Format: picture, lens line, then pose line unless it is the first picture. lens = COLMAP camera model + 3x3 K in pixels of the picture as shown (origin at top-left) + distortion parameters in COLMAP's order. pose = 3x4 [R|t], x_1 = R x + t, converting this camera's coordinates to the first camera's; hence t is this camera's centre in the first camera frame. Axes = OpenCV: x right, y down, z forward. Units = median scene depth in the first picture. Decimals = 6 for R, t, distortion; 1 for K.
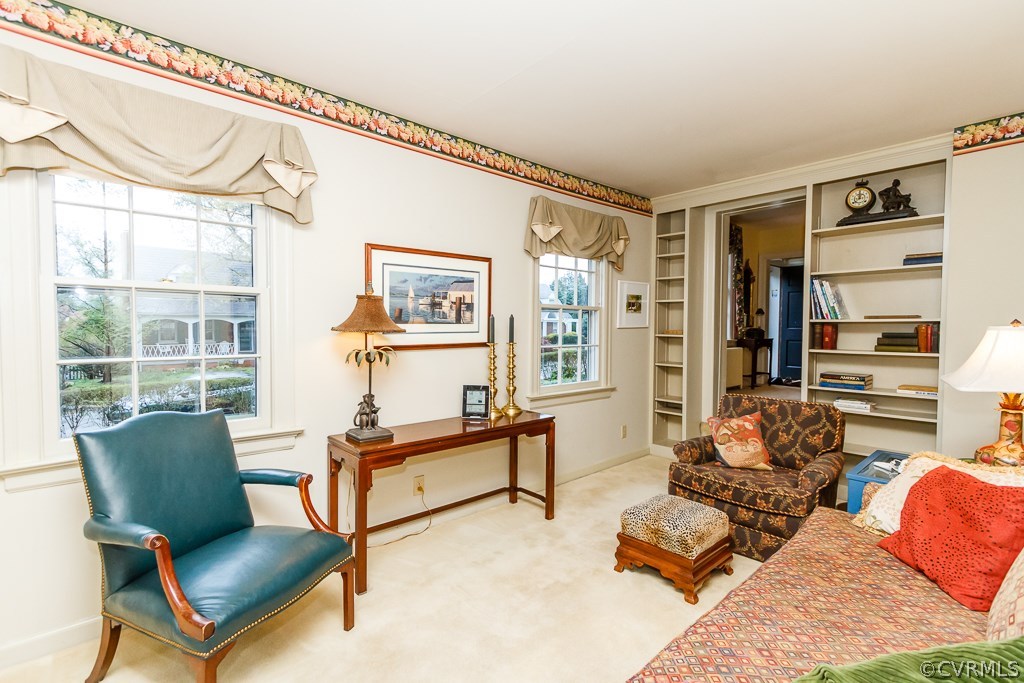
lens RADIAL K [[473.7, 0, 506.7], [0, 473.7, 339.3], [0, 0, 1]] dist [0.000514, 0.000183]
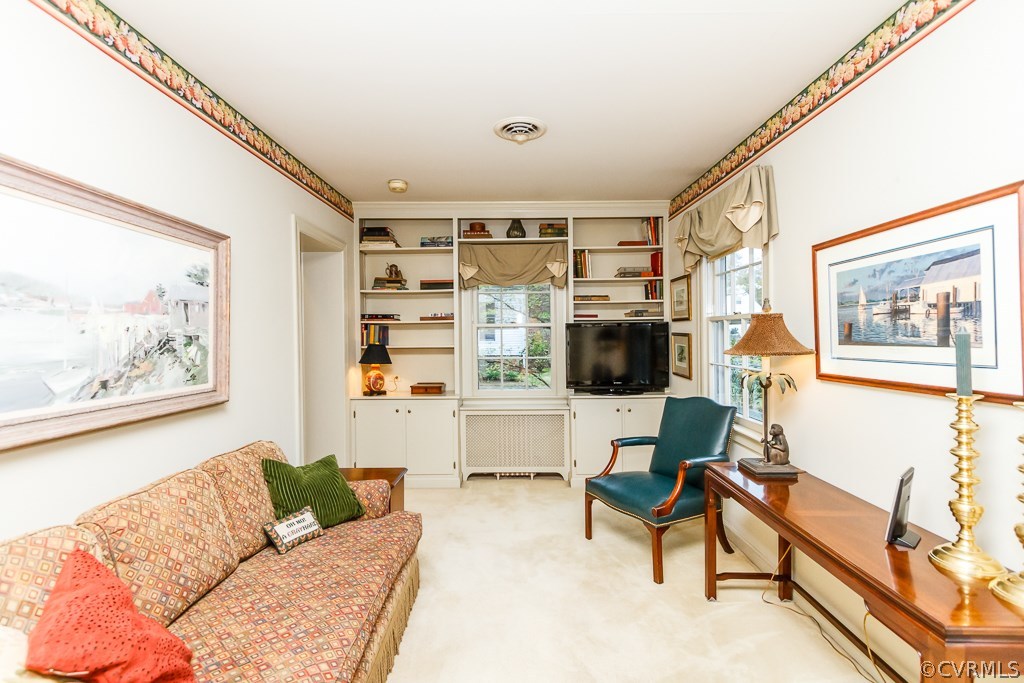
lens RADIAL K [[473.7, 0, 508.0], [0, 473.7, 337.5], [0, 0, 1]] dist [0.000514, 0.000183]
pose [[-0.681991, 0.005532, -0.731340, 0.580980], [-0.013453, 0.999707, 0.020107, -0.047972], [0.731237, 0.023552, -0.681717, 1.036794]]
